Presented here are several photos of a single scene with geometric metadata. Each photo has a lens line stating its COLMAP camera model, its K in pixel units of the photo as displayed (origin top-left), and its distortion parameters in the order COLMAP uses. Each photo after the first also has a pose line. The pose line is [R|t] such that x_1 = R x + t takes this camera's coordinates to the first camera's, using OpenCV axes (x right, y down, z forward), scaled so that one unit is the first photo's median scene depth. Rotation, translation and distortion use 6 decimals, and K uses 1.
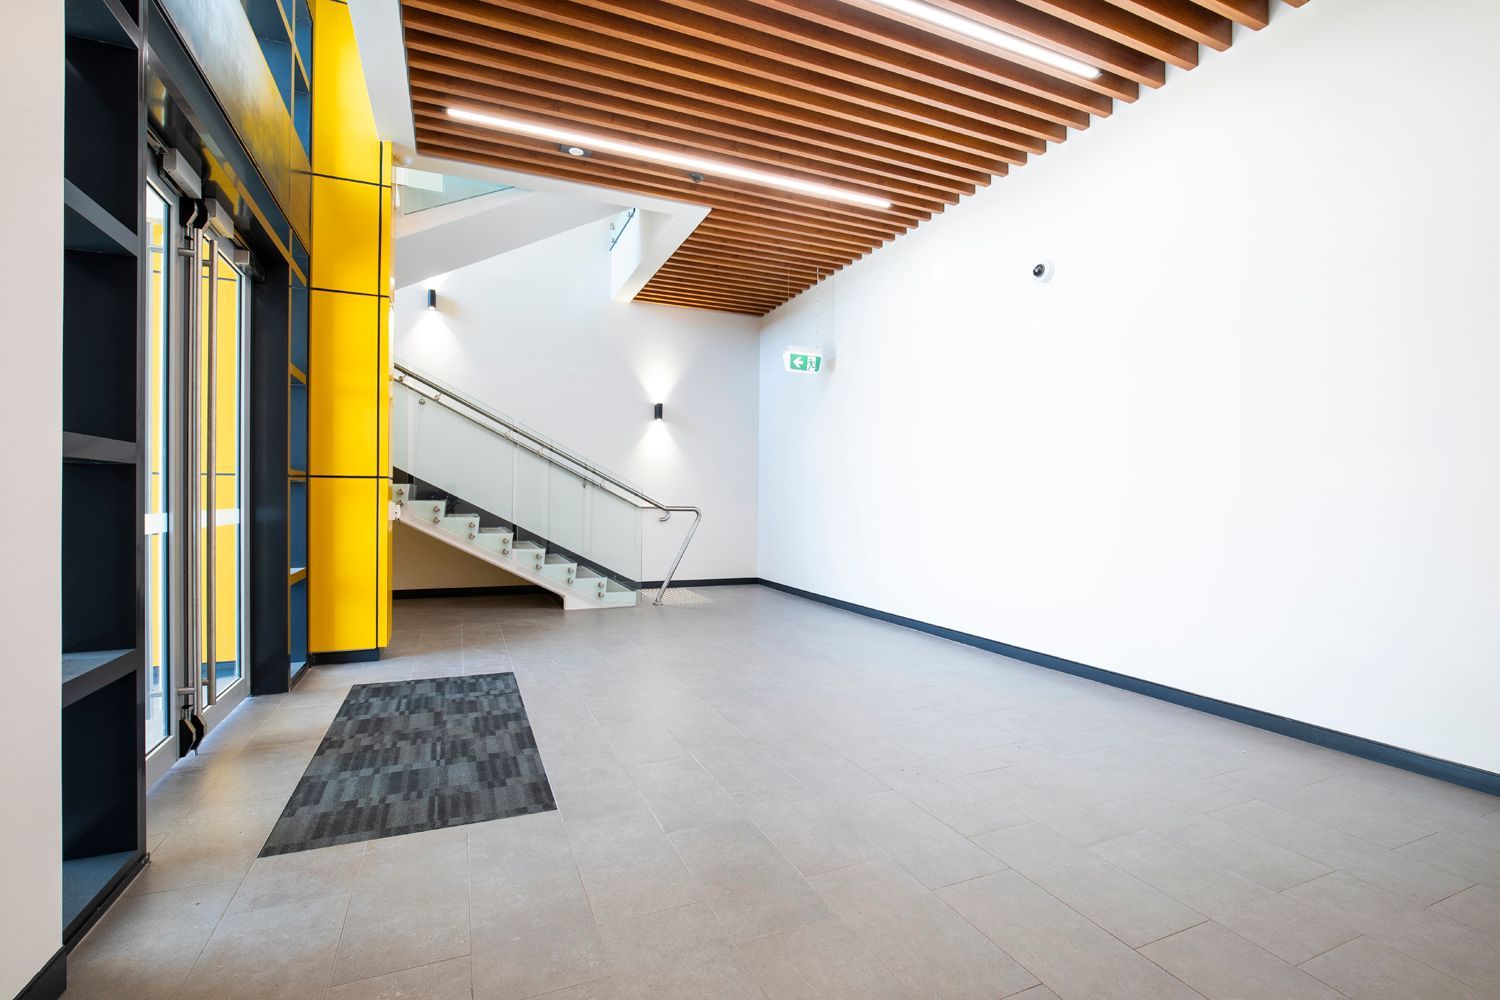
lens RADIAL K [[695.6, 0, 744.3], [0, 695.6, 501.8], [0, 0, 1]] dist [-0.023468, 0.000154]
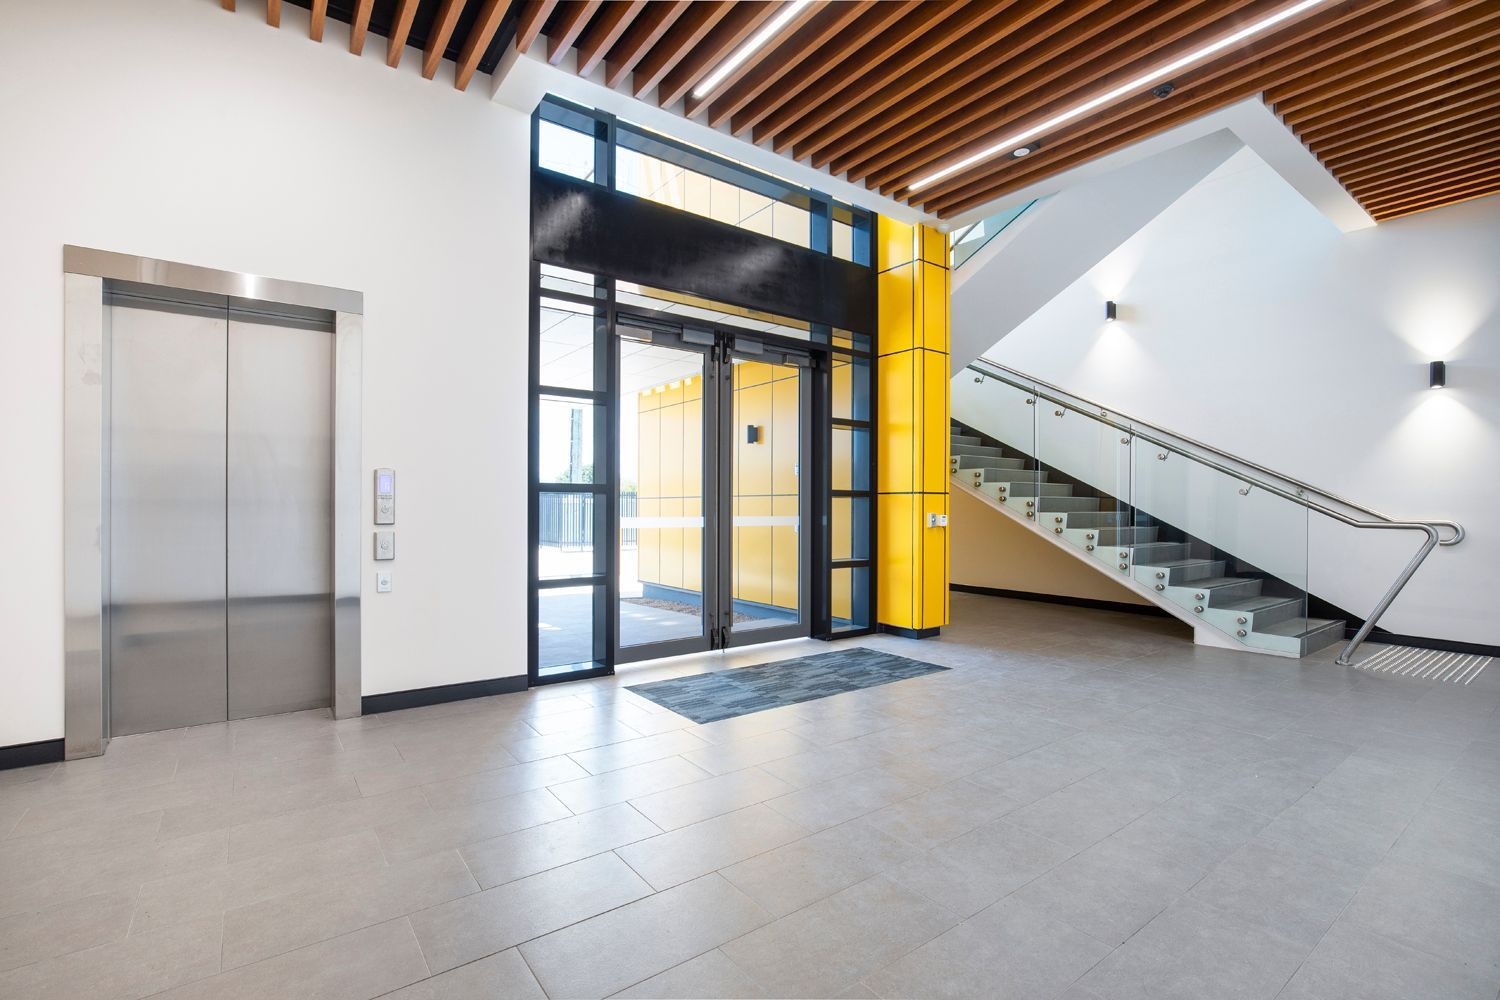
lens RADIAL K [[695.6, 0, 744.3], [0, 695.6, 501.8], [0, 0, 1]] dist [-0.023468, 0.000154]
pose [[0.203895, -0.016627, -0.978852, 0.774040], [-0.005822, 0.999817, -0.018196, 0.007206], [0.978975, 0.009409, 0.203761, 0.530409]]
